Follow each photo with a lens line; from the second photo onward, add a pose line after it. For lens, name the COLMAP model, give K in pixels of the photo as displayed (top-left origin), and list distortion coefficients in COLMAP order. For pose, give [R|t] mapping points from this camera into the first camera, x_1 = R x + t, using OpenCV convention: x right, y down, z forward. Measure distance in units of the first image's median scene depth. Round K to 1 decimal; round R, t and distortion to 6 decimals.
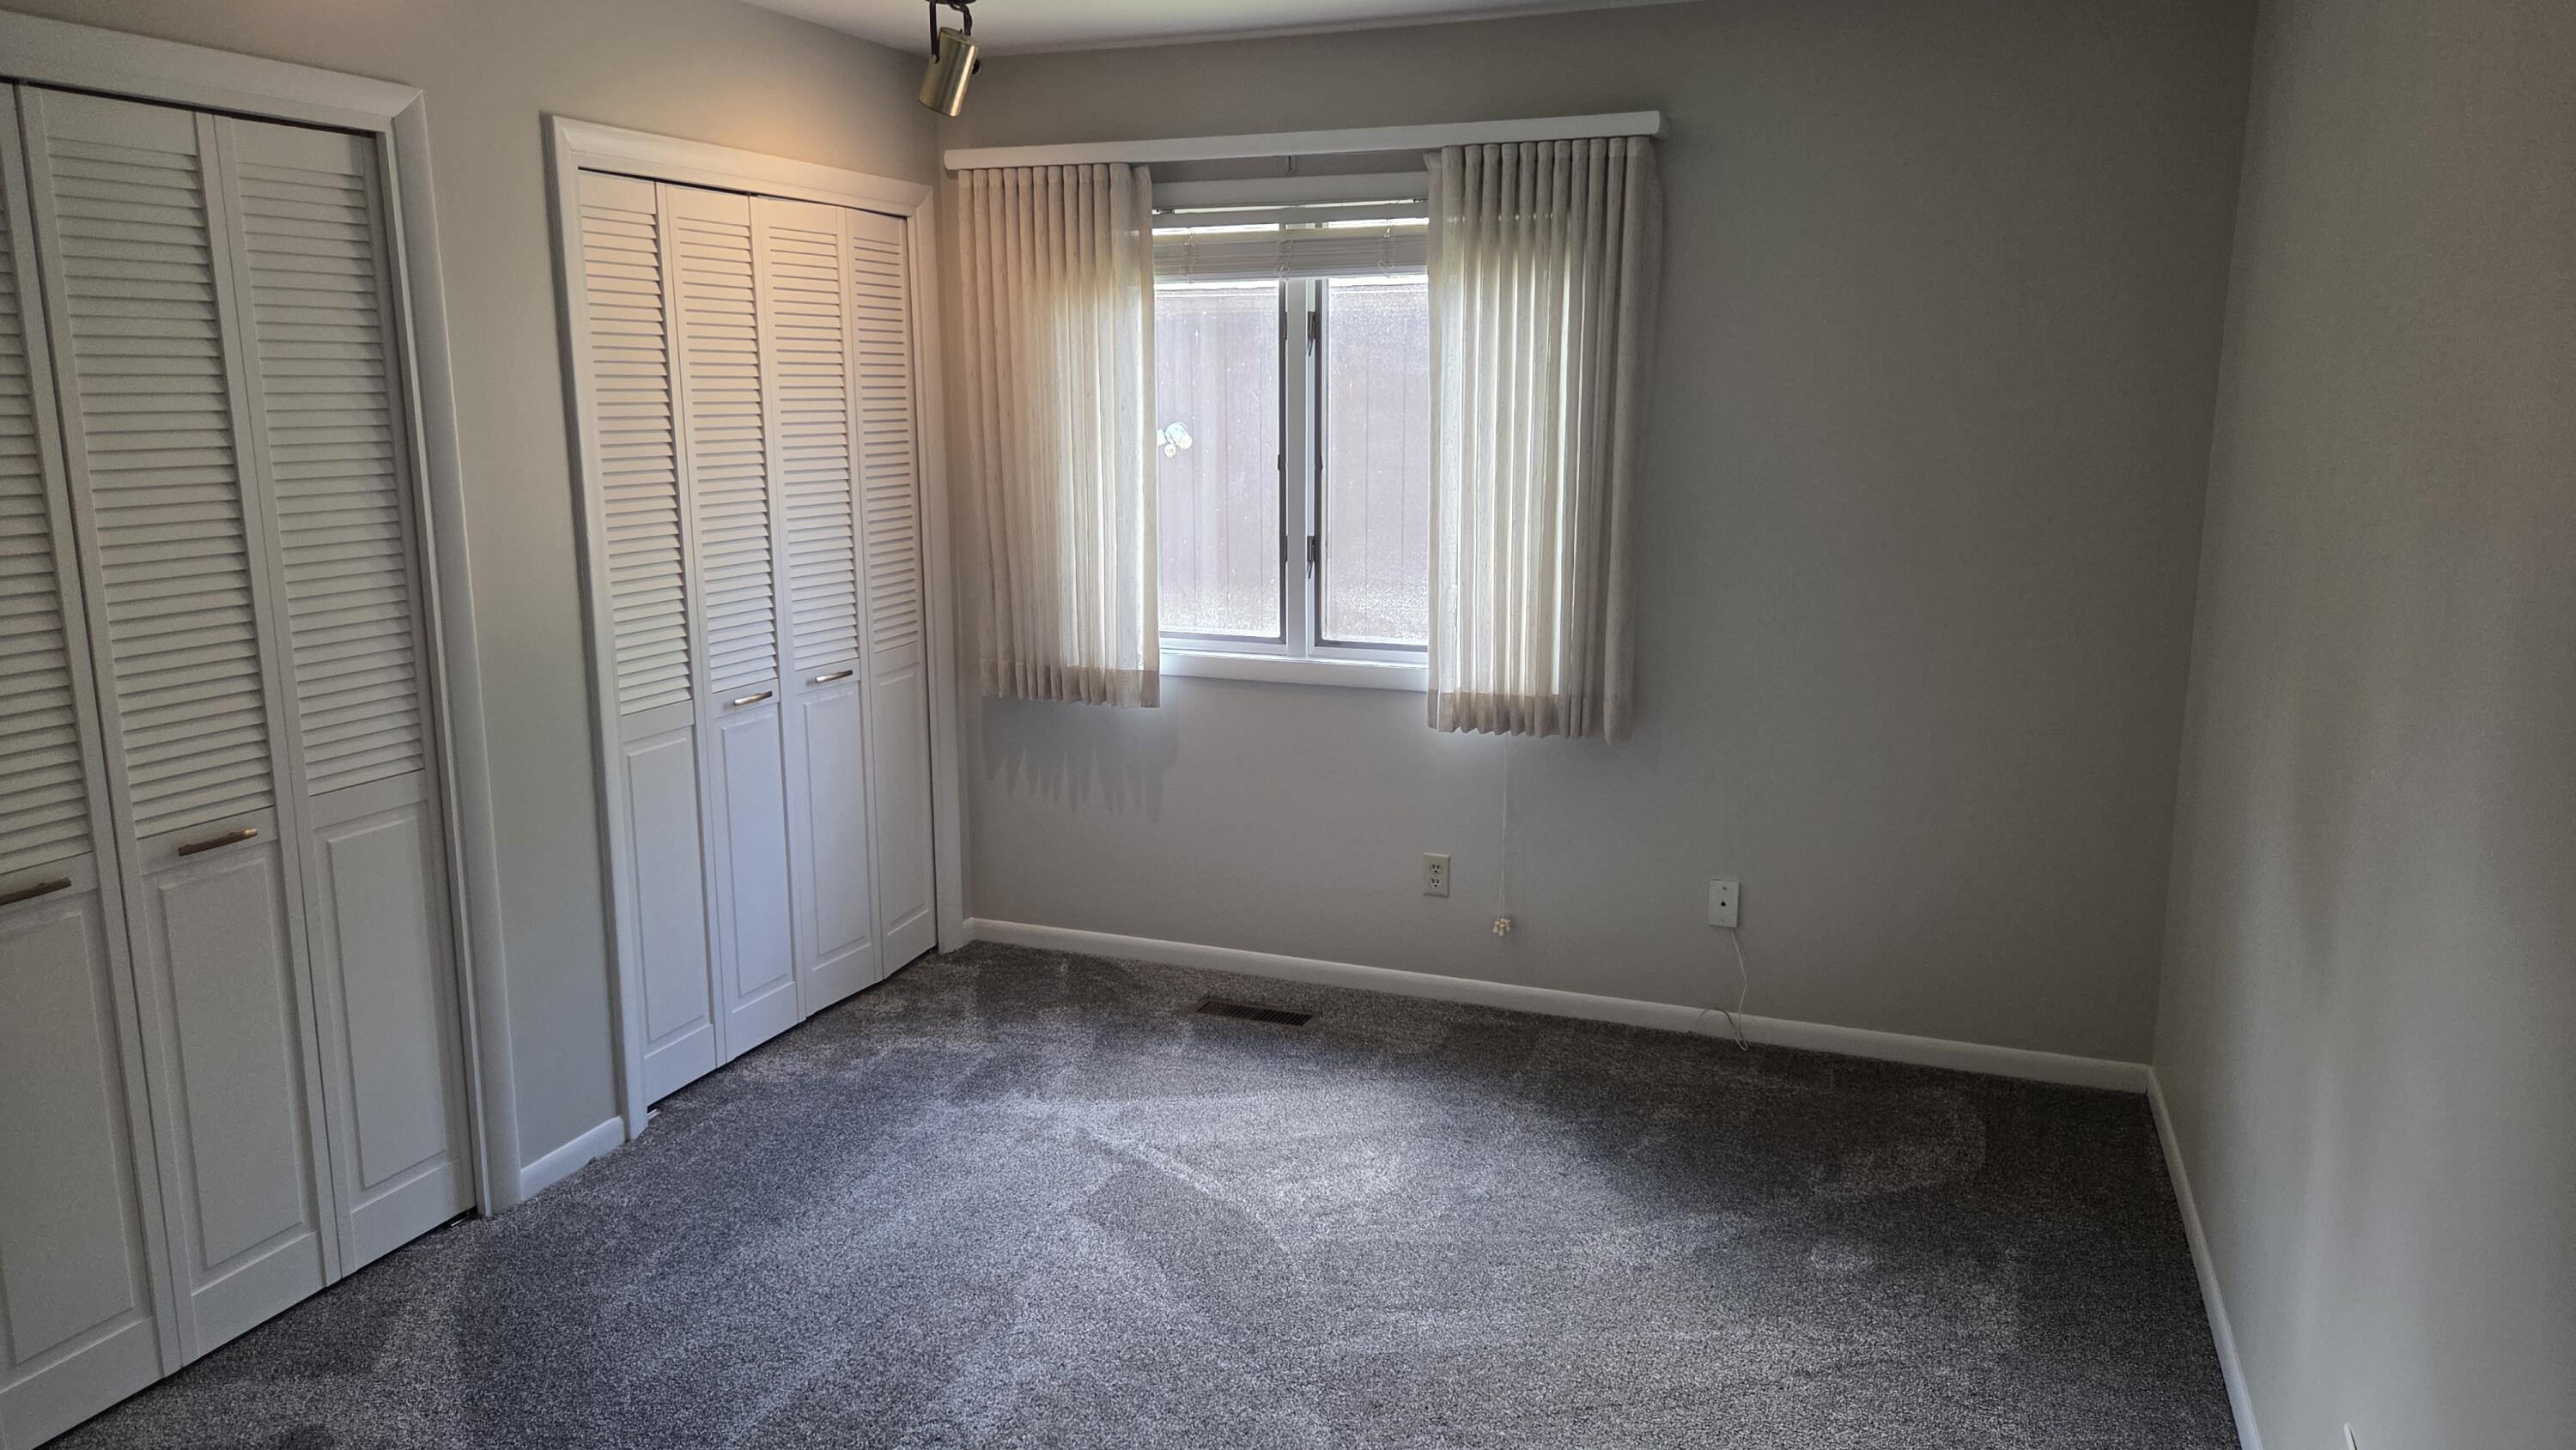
lens RADIAL K [[1742.6, 0, 1281.3], [0, 1742.6, 711.6], [0, 0, 1]] dist [0.054049, -0.032100]
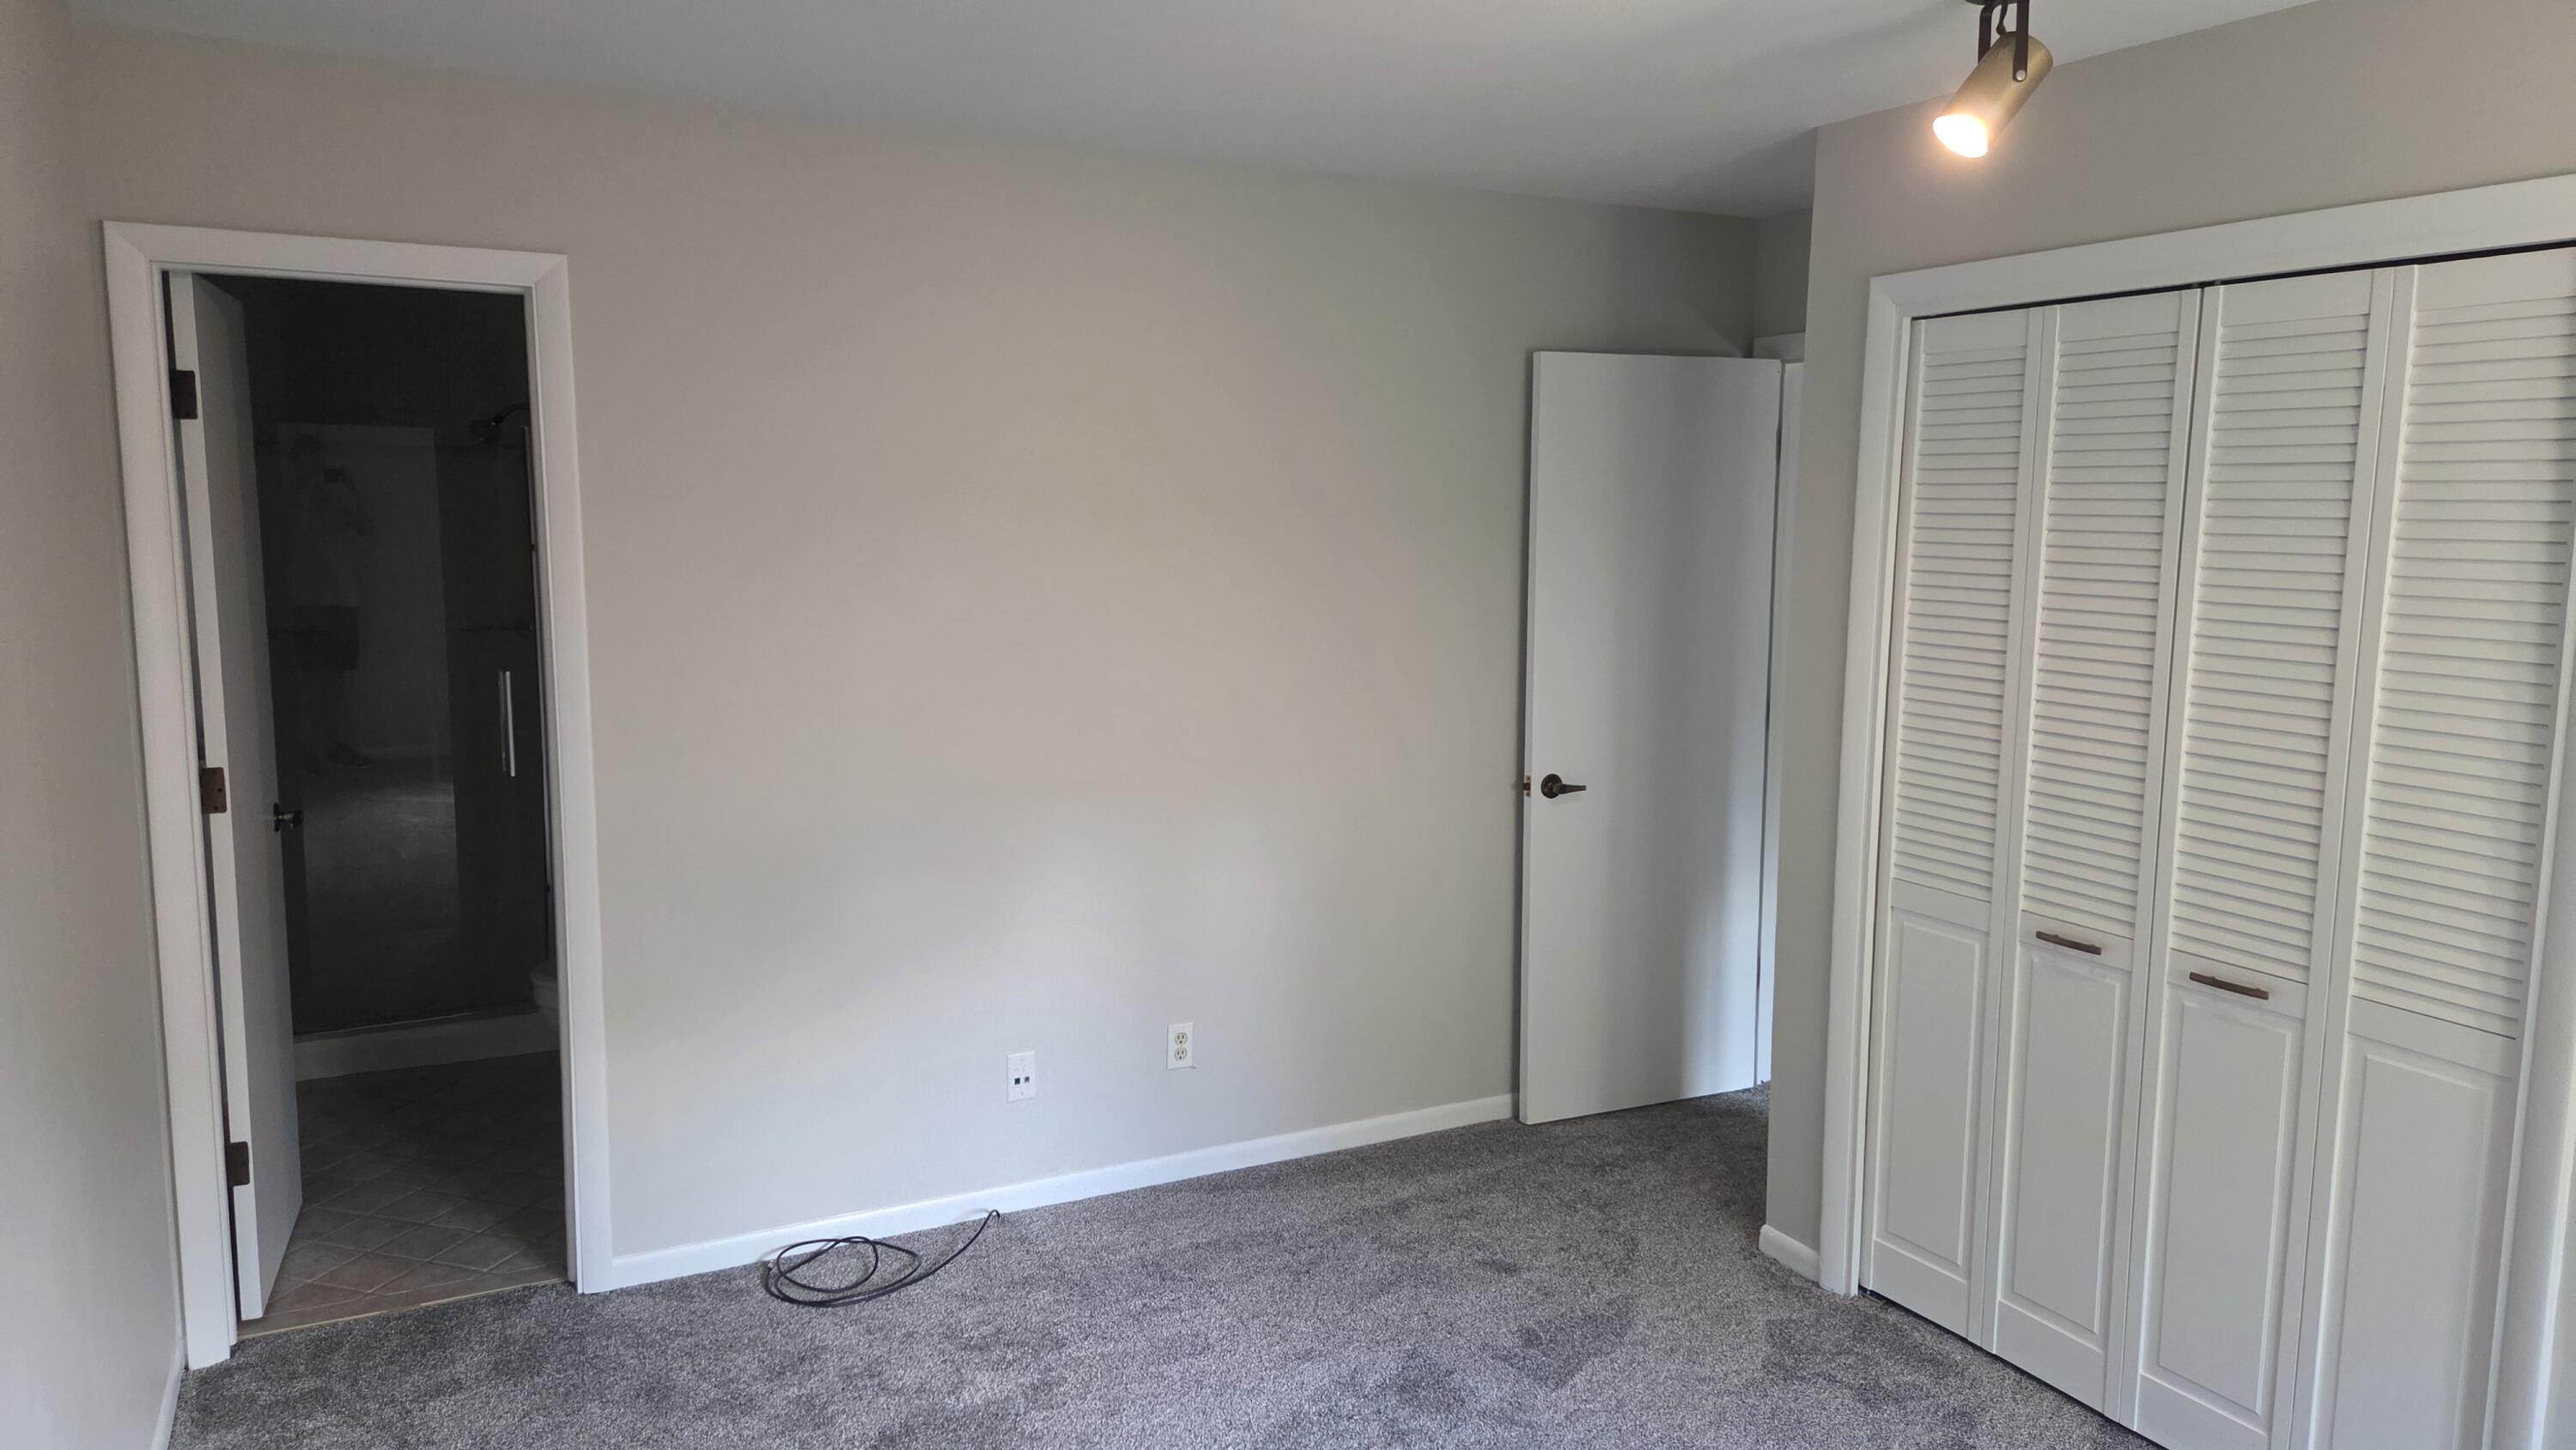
lens RADIAL K [[1742.6, 0, 1288.3], [0, 1742.6, 721.1], [0, 0, 1]] dist [0.054049, -0.032100]
pose [[-0.662573, 0.093546, -0.743133, 0.515567], [-0.147674, 0.956379, 0.252055, -0.255907], [0.734295, 0.276746, -0.619857, 1.221186]]
